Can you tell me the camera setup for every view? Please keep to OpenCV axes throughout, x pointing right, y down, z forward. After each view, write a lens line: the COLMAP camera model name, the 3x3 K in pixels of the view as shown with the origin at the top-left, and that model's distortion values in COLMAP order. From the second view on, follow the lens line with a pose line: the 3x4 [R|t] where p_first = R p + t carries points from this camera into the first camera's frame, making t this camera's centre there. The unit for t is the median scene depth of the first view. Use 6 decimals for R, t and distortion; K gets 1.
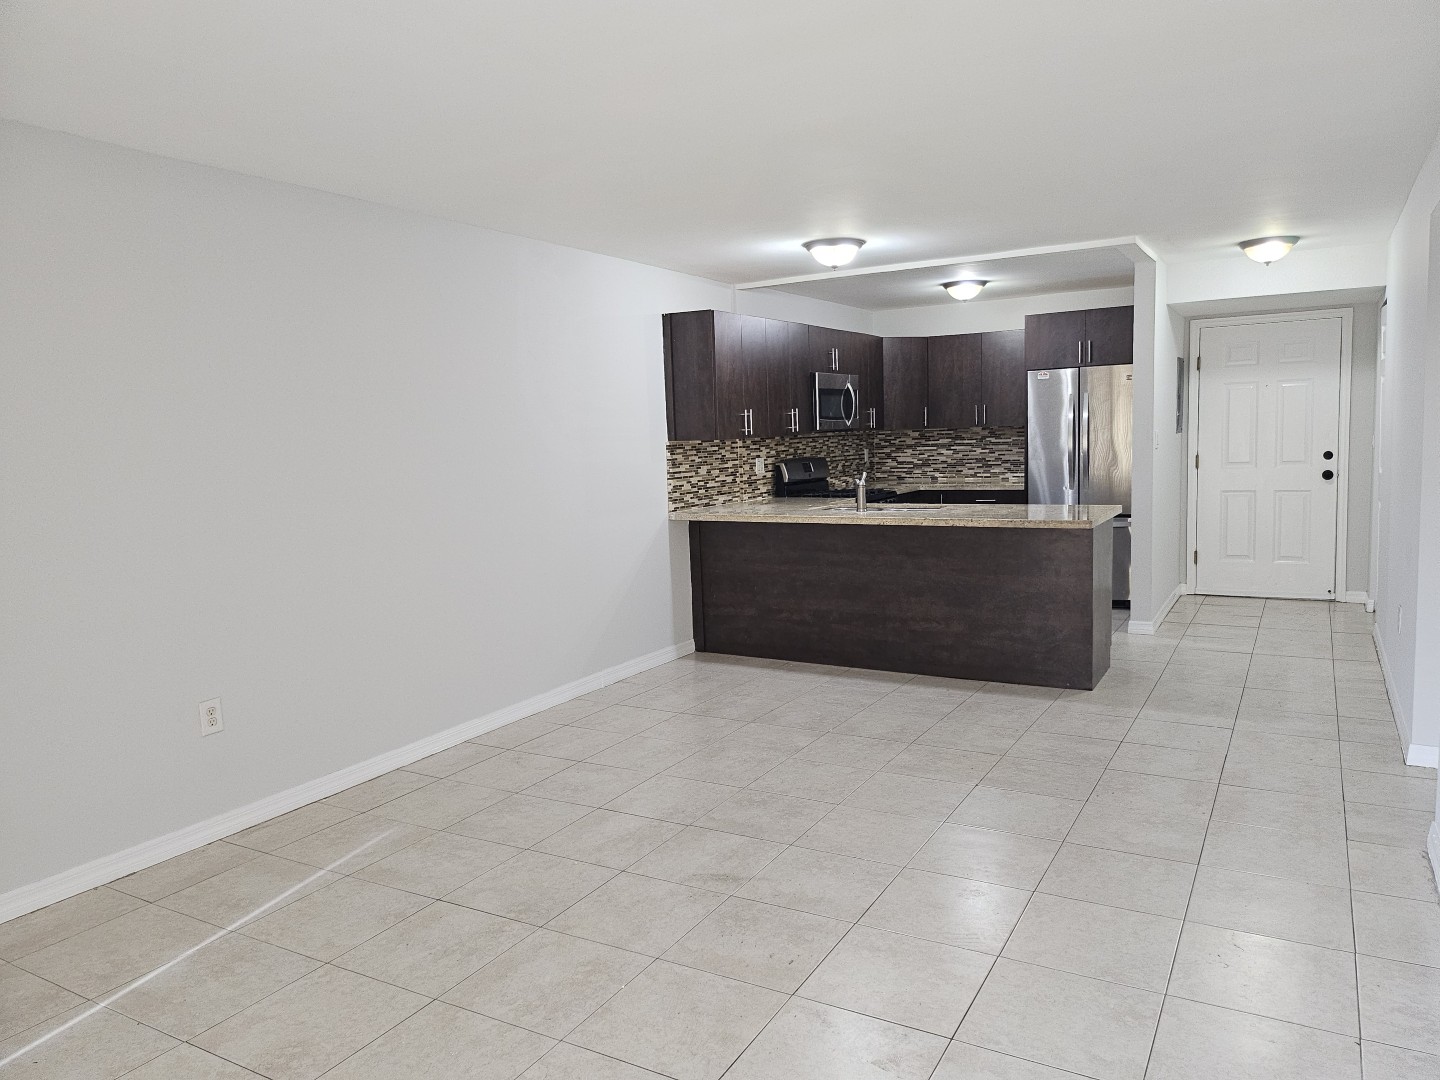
lens RADIAL K [[1001.0, 0, 728.5], [0, 1001.0, 548.0], [0, 0, 1]] dist [0.069780, -0.058249]
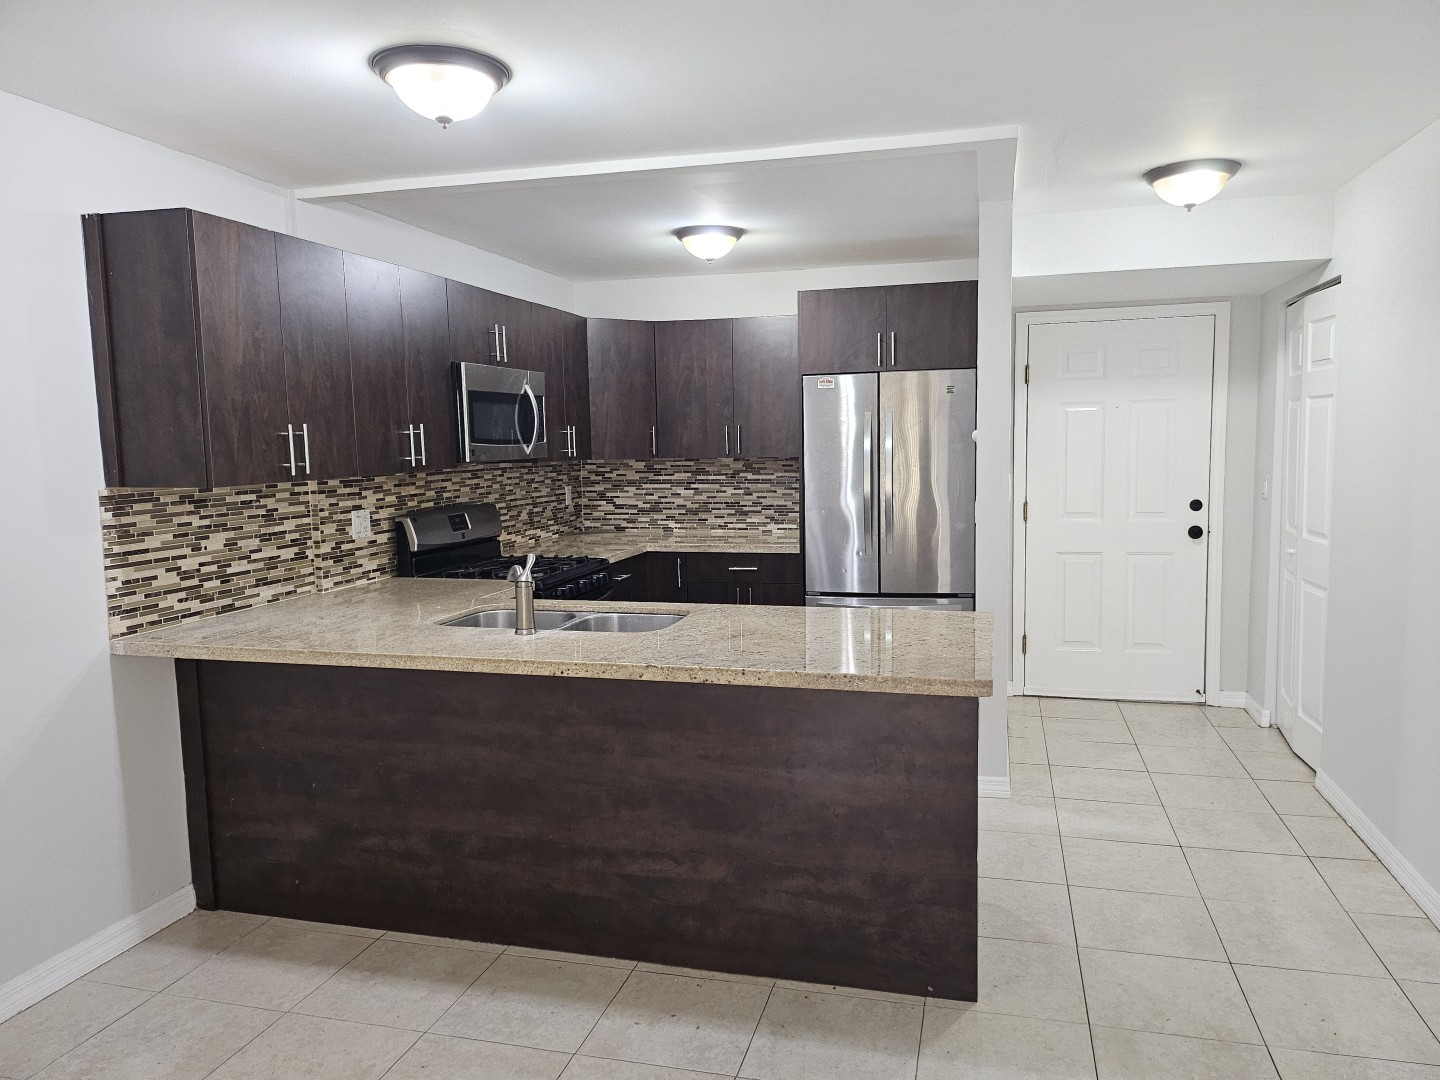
lens RADIAL K [[1001.0, 0, 729.3], [0, 1001.0, 544.7], [0, 0, 1]] dist [0.069780, -0.058249]
pose [[0.966163, -0.010701, 0.257710, 0.090358], [0.015095, 0.999772, -0.015079, -0.062964], [-0.257490, 0.018459, 0.966105, 0.429130]]
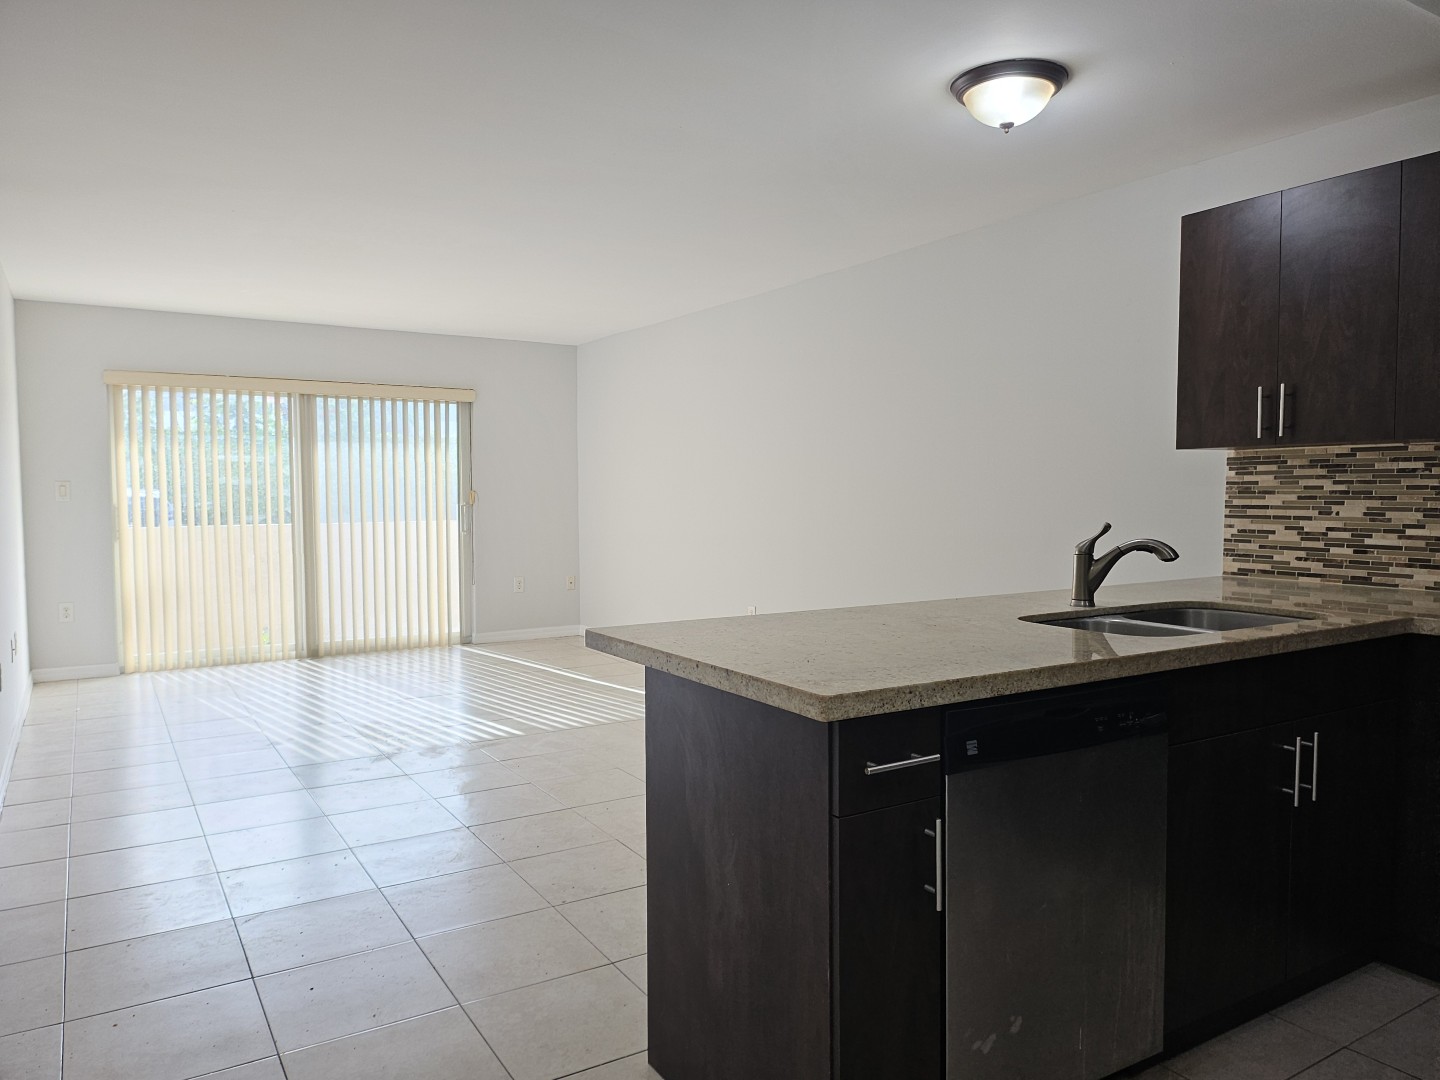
lens RADIAL K [[1001.0, 0, 713.9], [0, 1001.0, 547.3], [0, 0, 1]] dist [0.069780, -0.058249]
pose [[-0.479072, 0.087430, -0.873410, 0.544540], [-0.082593, 0.986123, 0.144015, -0.102307], [0.873881, 0.141132, -0.465203, 0.936815]]
